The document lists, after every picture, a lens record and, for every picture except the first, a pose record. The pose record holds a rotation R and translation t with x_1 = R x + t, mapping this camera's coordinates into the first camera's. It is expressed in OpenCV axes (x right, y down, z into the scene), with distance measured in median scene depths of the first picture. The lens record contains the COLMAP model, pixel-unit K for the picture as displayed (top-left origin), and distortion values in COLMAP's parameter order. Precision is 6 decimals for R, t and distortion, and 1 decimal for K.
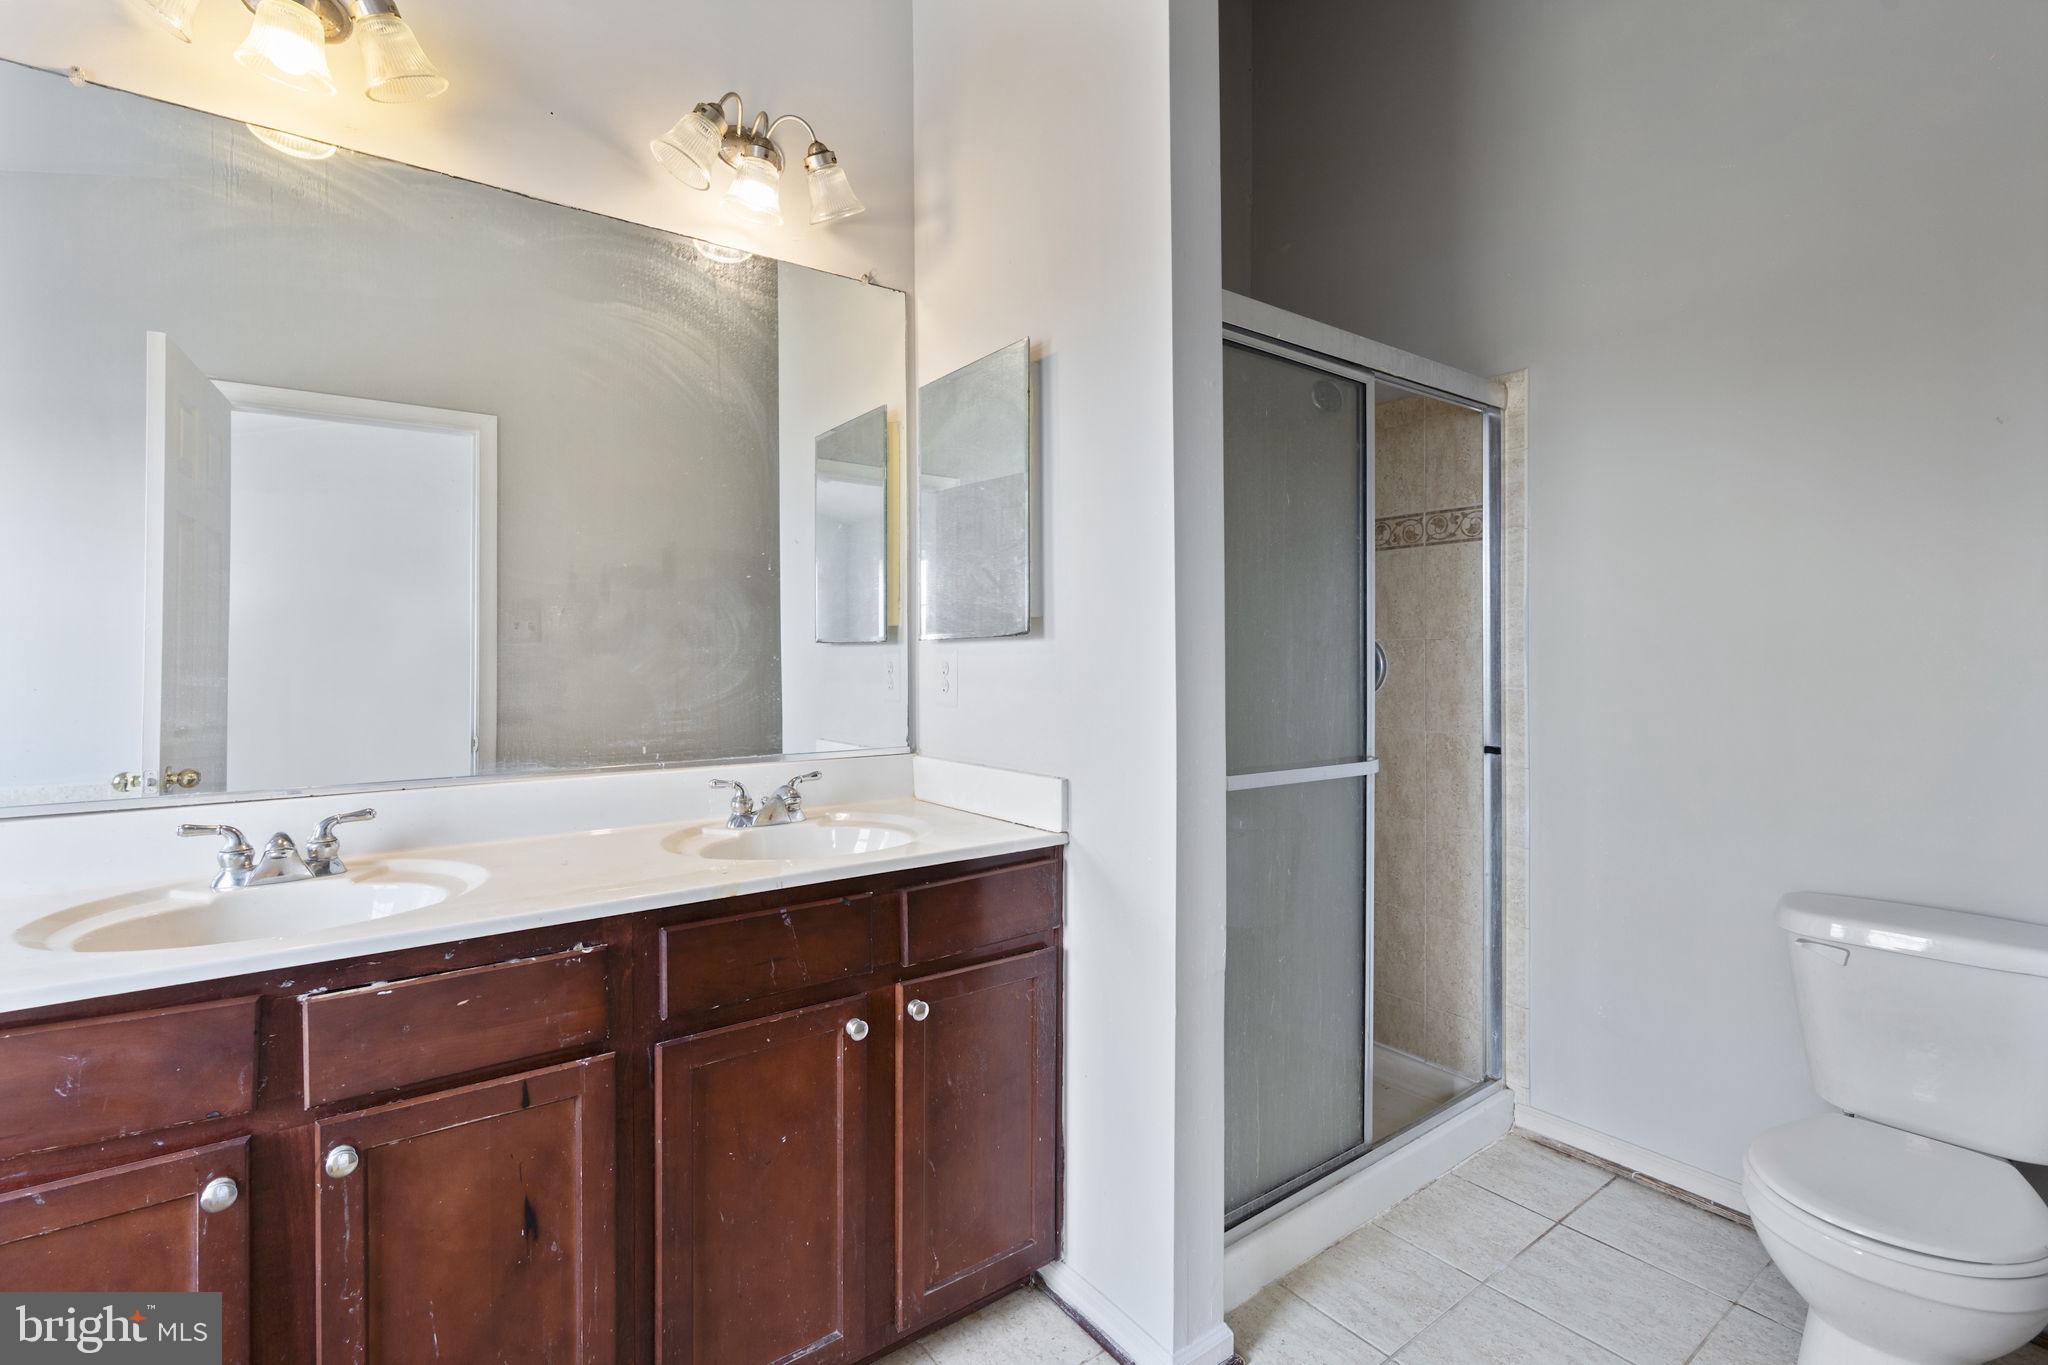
lens RADIAL K [[927.1, 0, 1029.3], [0, 927.1, 667.3], [0, 0, 1]] dist [-0.009134, 0.002894]
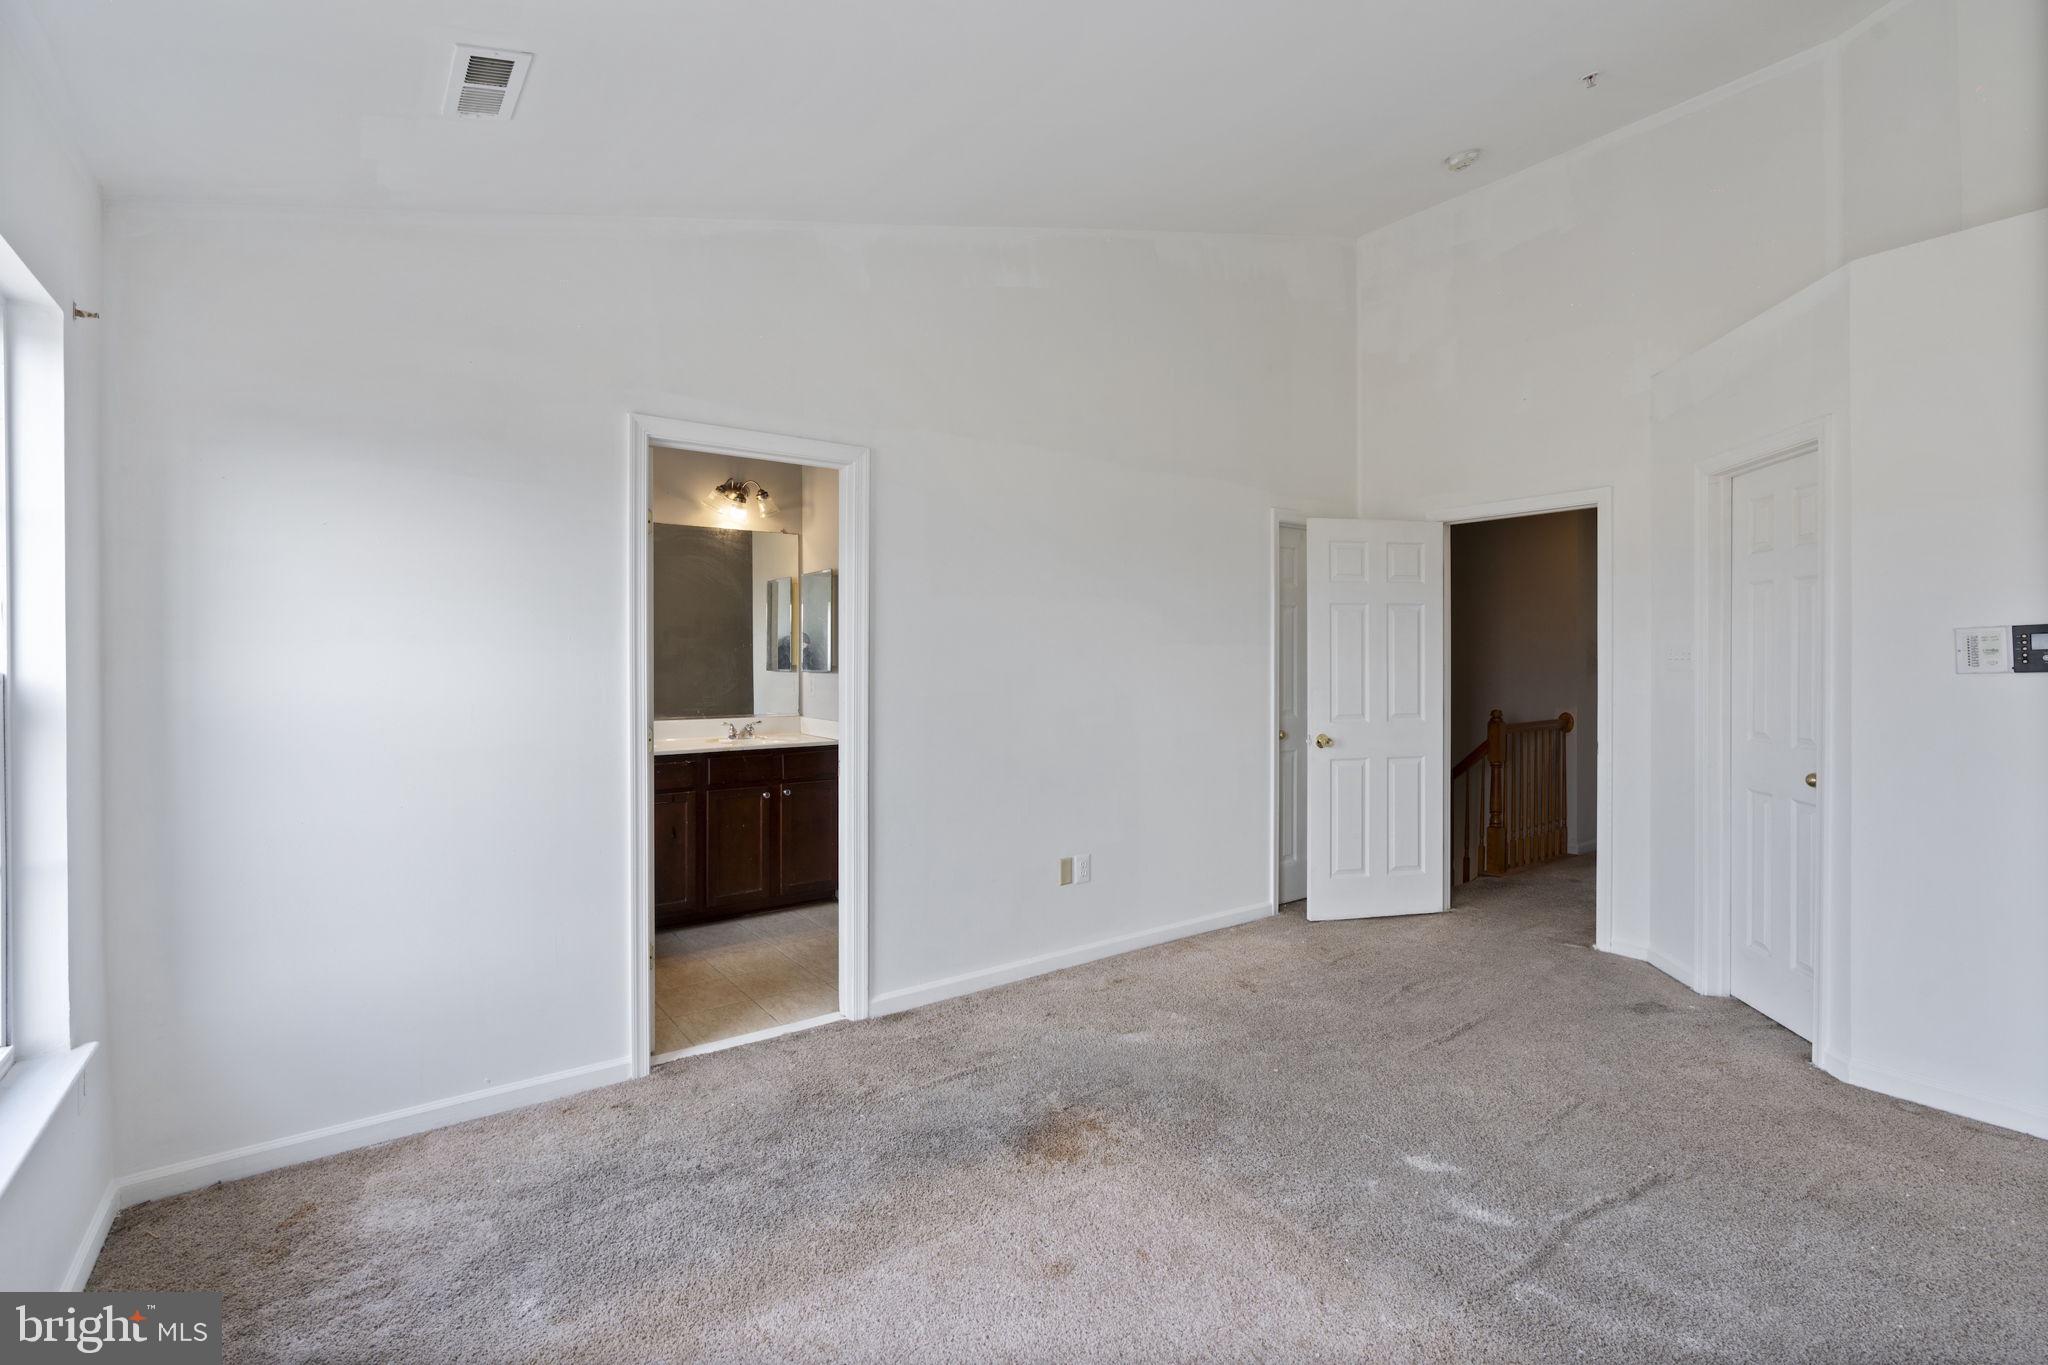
lens RADIAL K [[927.1, 0, 1018.6], [0, 927.1, 672.8], [0, 0, 1]] dist [-0.009134, 0.002894]
pose [[0.999731, 0.000836, -0.023174, 0.779448], [-0.000712, 0.999985, 0.005354, -0.059437], [0.023178, -0.005336, 0.999717, -2.247515]]
